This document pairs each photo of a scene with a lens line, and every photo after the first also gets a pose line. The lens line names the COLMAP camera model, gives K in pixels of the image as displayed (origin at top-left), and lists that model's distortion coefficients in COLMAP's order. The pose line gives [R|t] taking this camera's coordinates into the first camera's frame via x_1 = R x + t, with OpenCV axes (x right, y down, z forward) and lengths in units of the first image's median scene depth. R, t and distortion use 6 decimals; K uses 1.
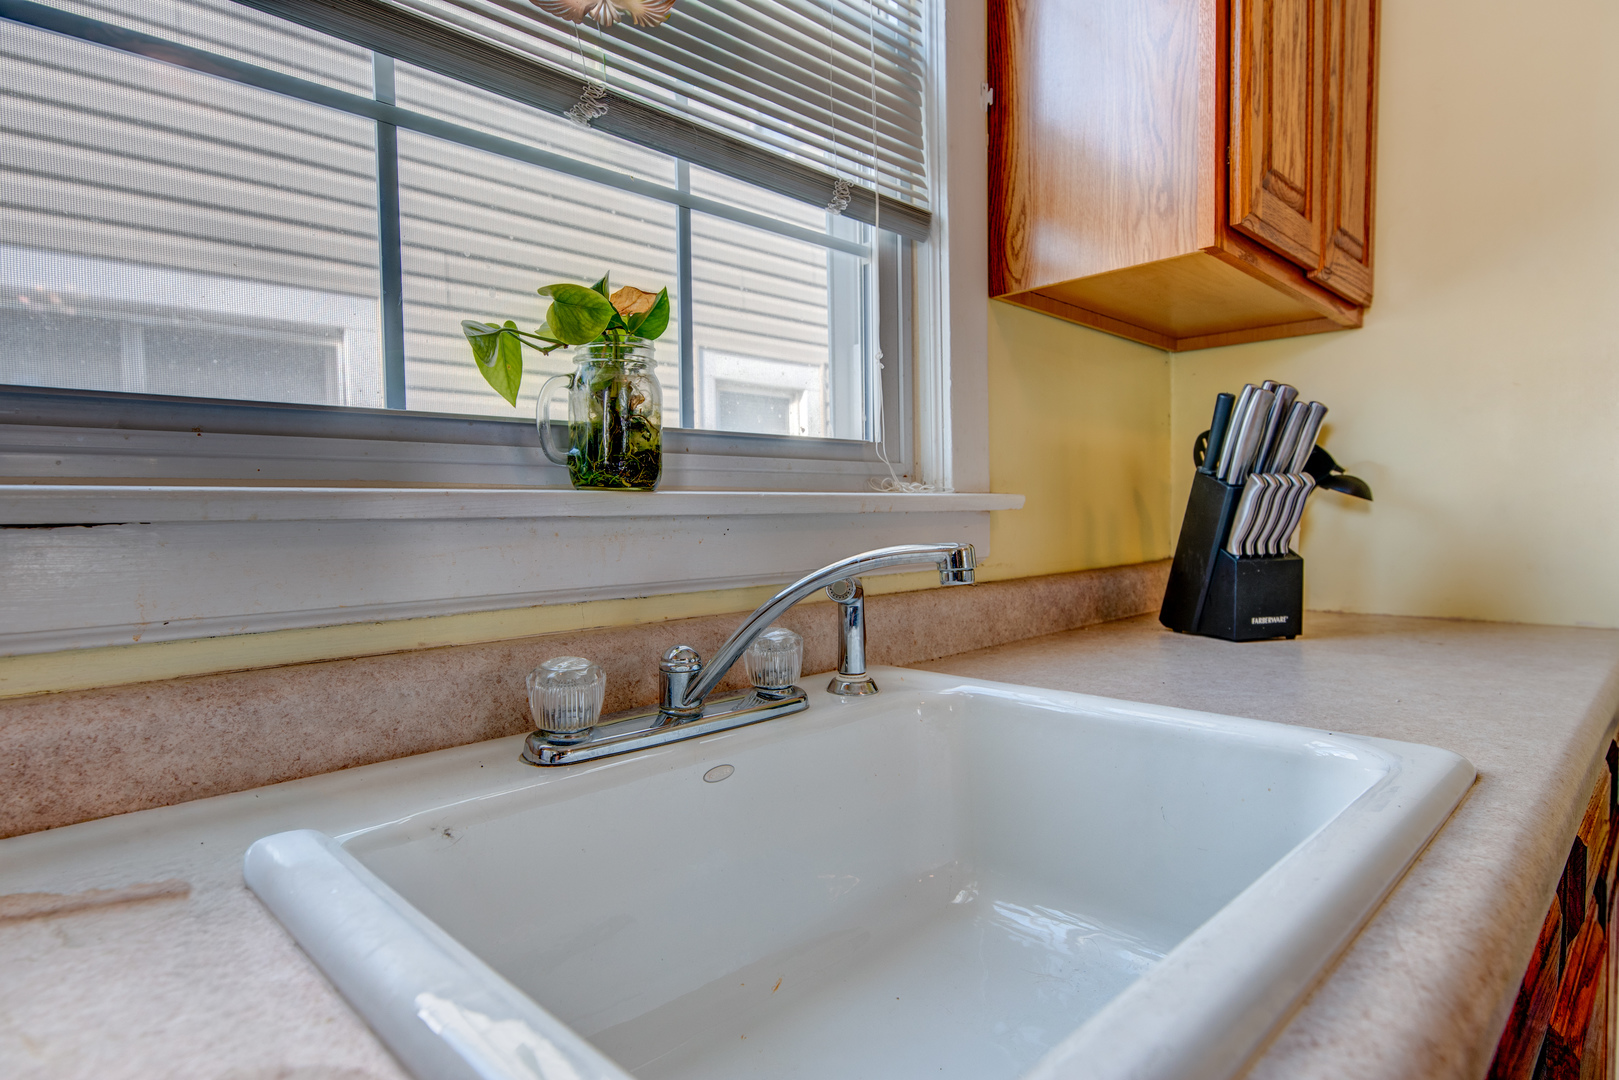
lens RADIAL K [[887.4, 0, 812.8], [0, 887.4, 535.7], [0, 0, 1]] dist [-0.003614, -0.000231]
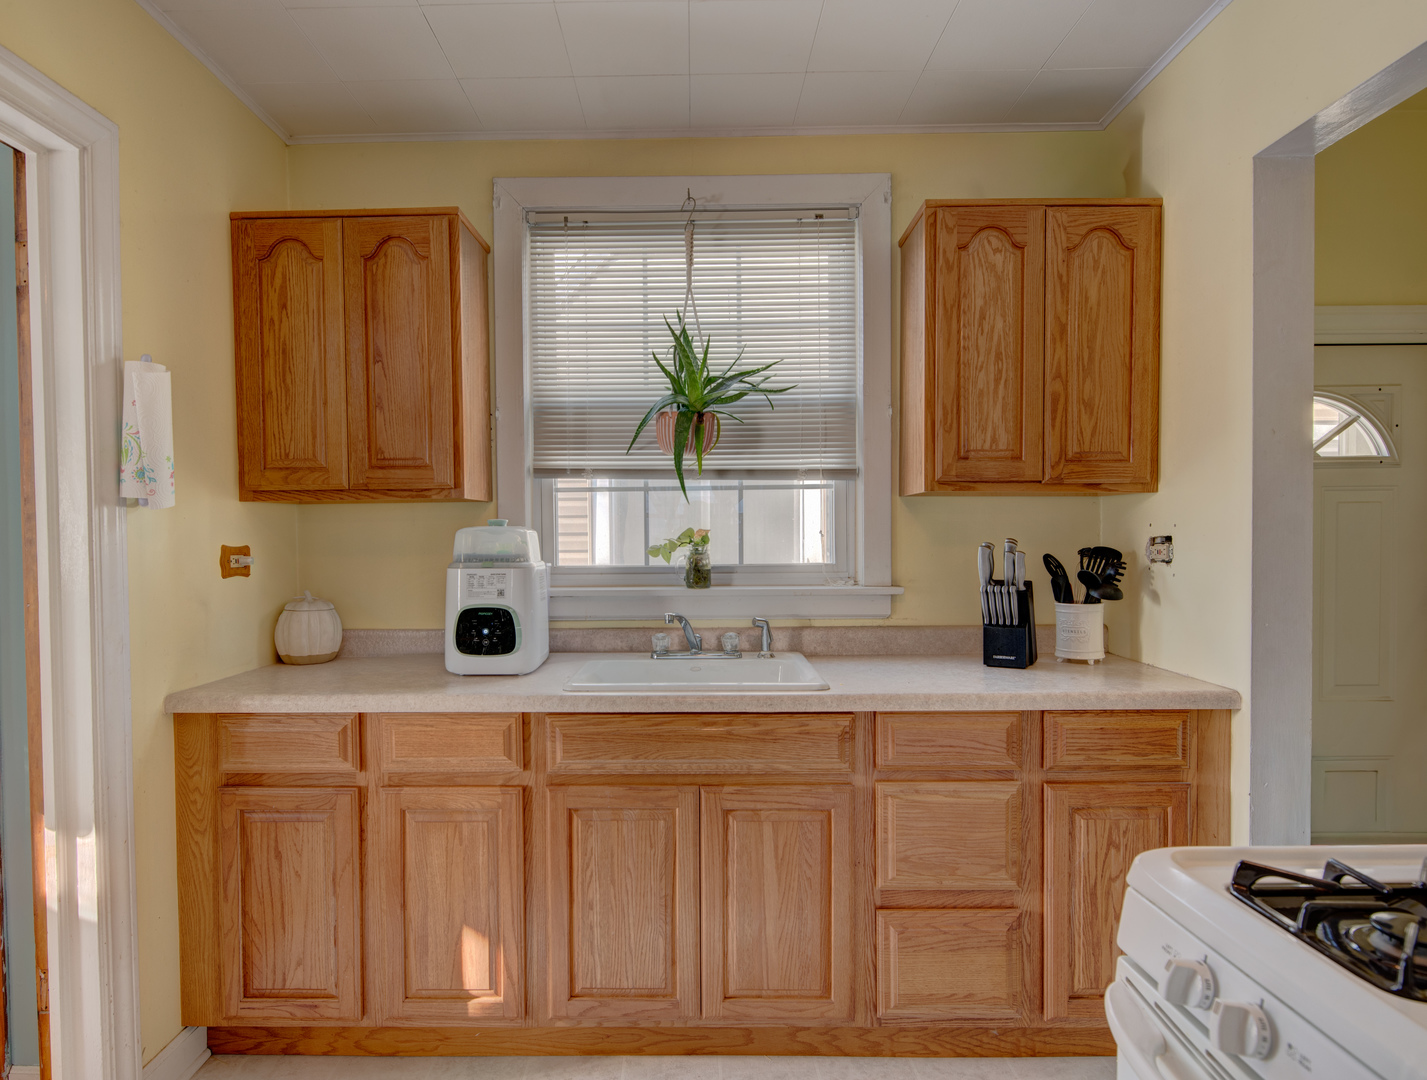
lens RADIAL K [[792.3, 0, 710.9], [0, 792.3, 540.4], [0, 0, 1]] dist [0.000444, 0.000000]
pose [[0.698601, 0.008549, -0.715460, 1.395286], [-0.025790, 0.999580, -0.013239, -0.134089], [0.715046, 0.027701, 0.698528, -0.764296]]
